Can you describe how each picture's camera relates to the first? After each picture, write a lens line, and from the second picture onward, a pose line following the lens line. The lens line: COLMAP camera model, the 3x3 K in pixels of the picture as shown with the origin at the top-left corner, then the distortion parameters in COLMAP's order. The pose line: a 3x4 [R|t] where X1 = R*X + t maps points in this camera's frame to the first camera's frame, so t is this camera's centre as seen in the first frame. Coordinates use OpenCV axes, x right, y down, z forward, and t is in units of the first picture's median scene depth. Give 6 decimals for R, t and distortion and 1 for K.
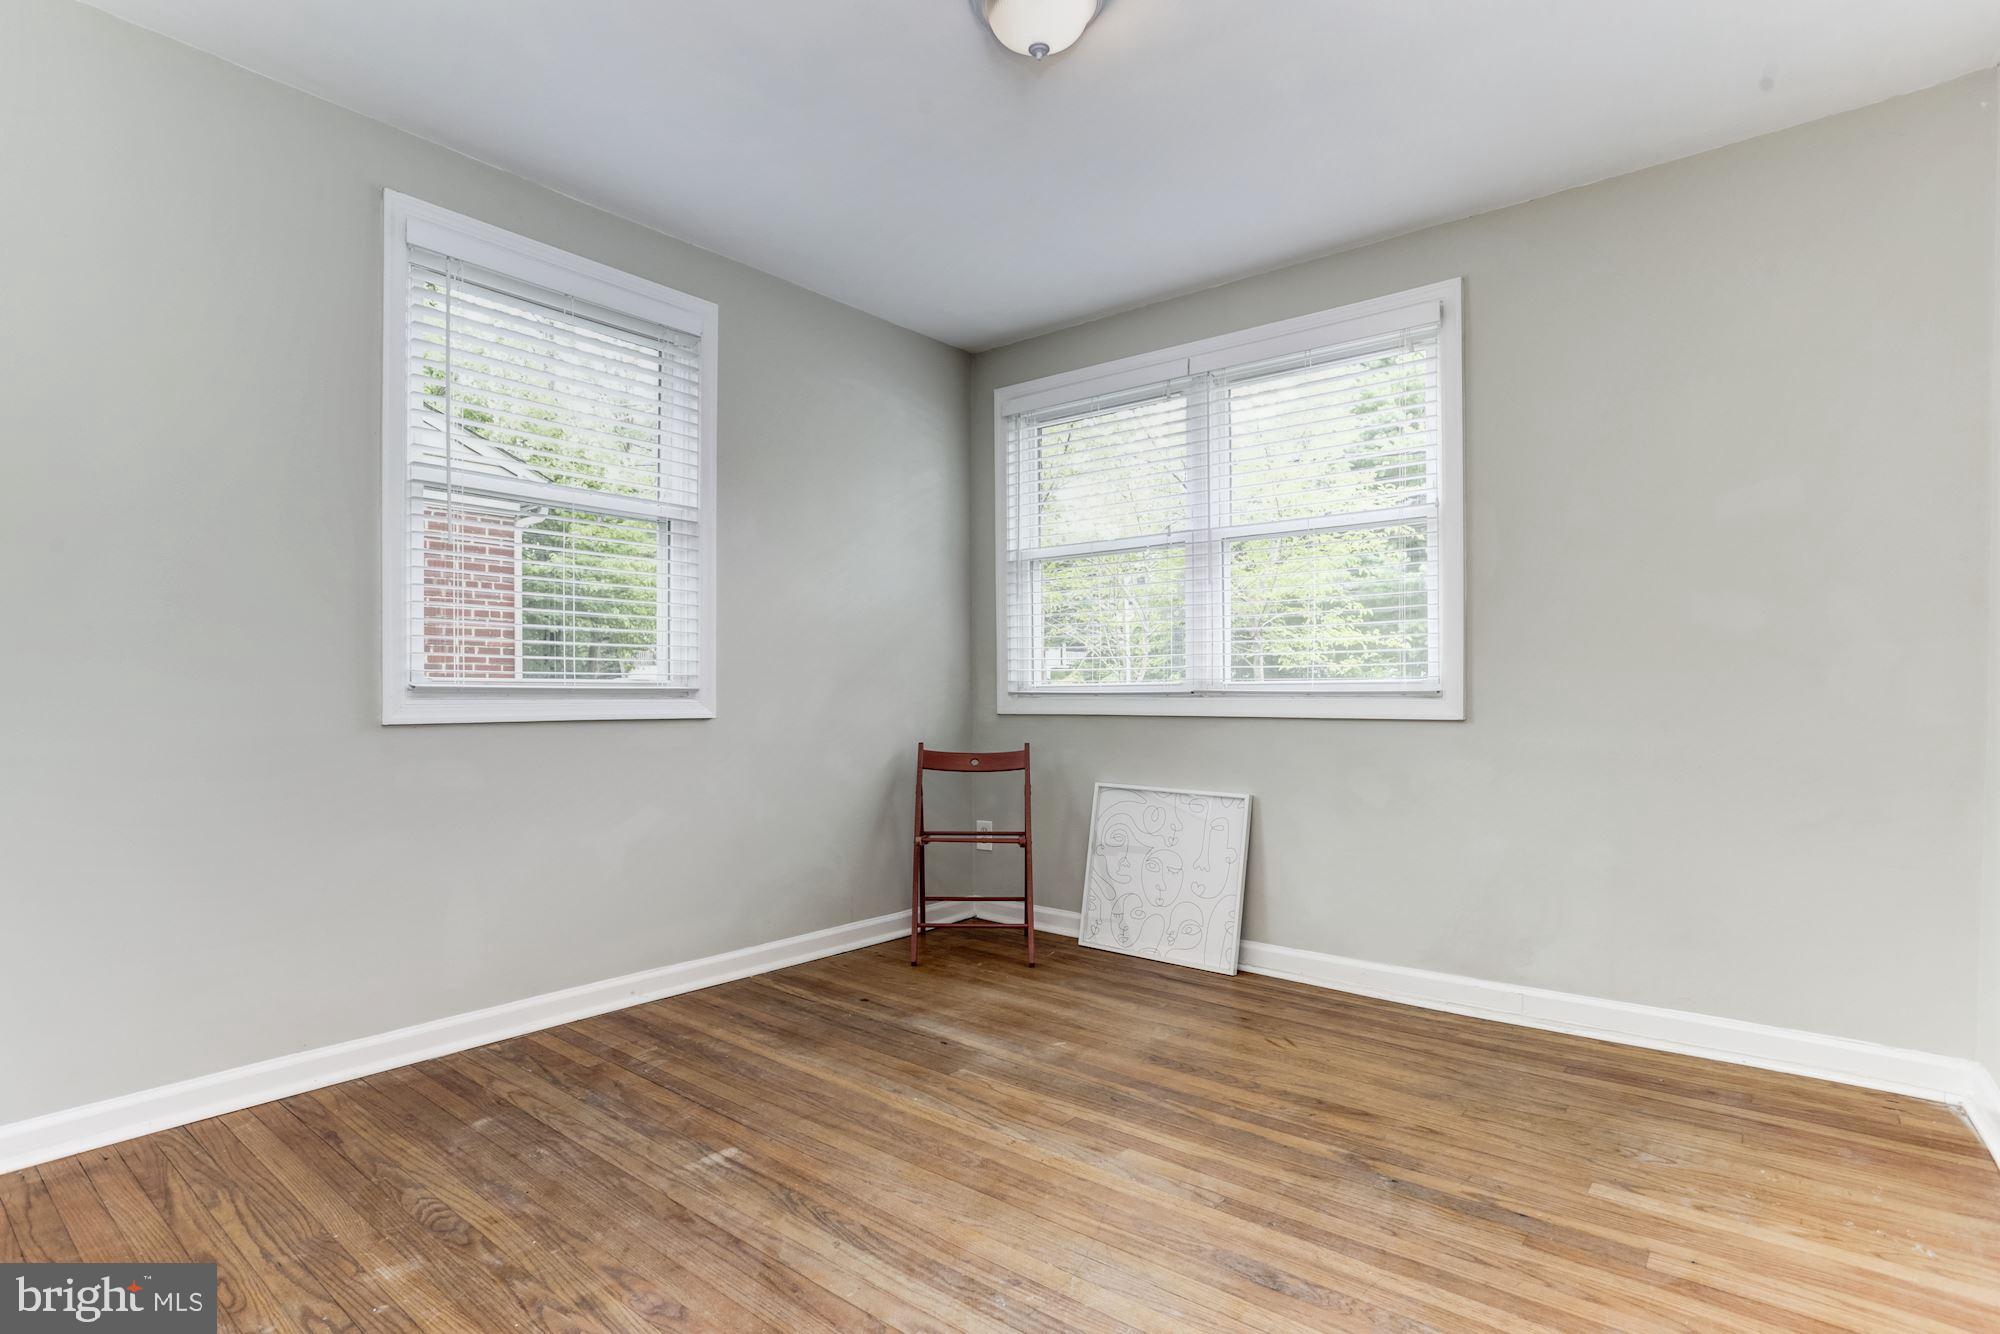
lens RADIAL K [[1001.9, 0, 1000.0], [0, 1001.9, 697.2], [0, 0, 1]] dist [-0.036708, 0.020160]
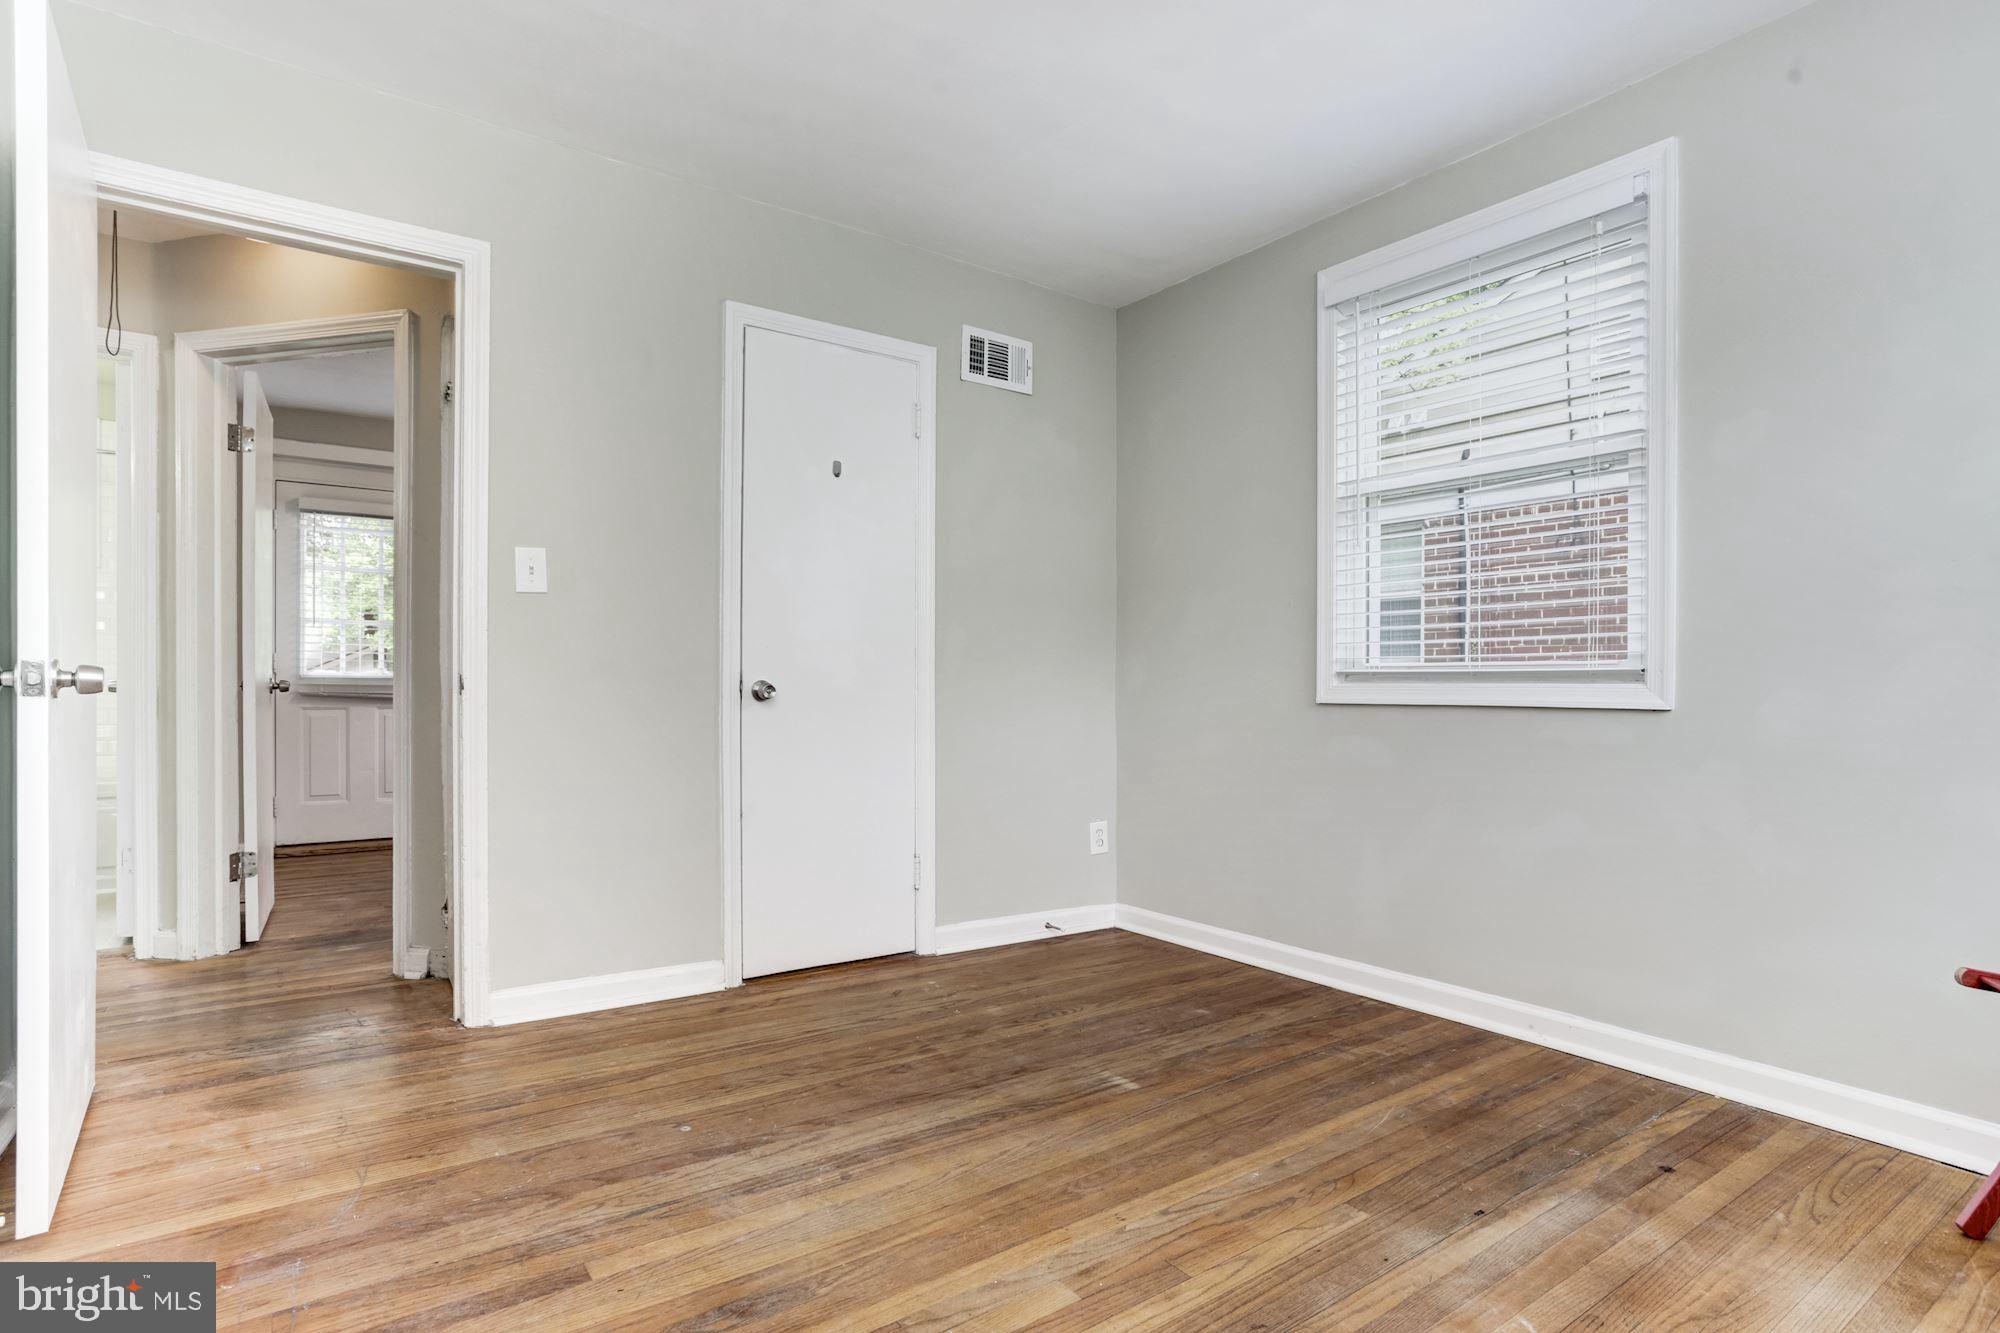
lens RADIAL K [[1001.9, 0, 978.1], [0, 1001.9, 684.2], [0, 0, 1]] dist [-0.036708, 0.020160]
pose [[-0.252968, 0.001437, -0.967474, 0.682775], [-0.008289, 0.999959, 0.003653, 0.004045], [0.967439, 0.008944, -0.252946, 0.893418]]
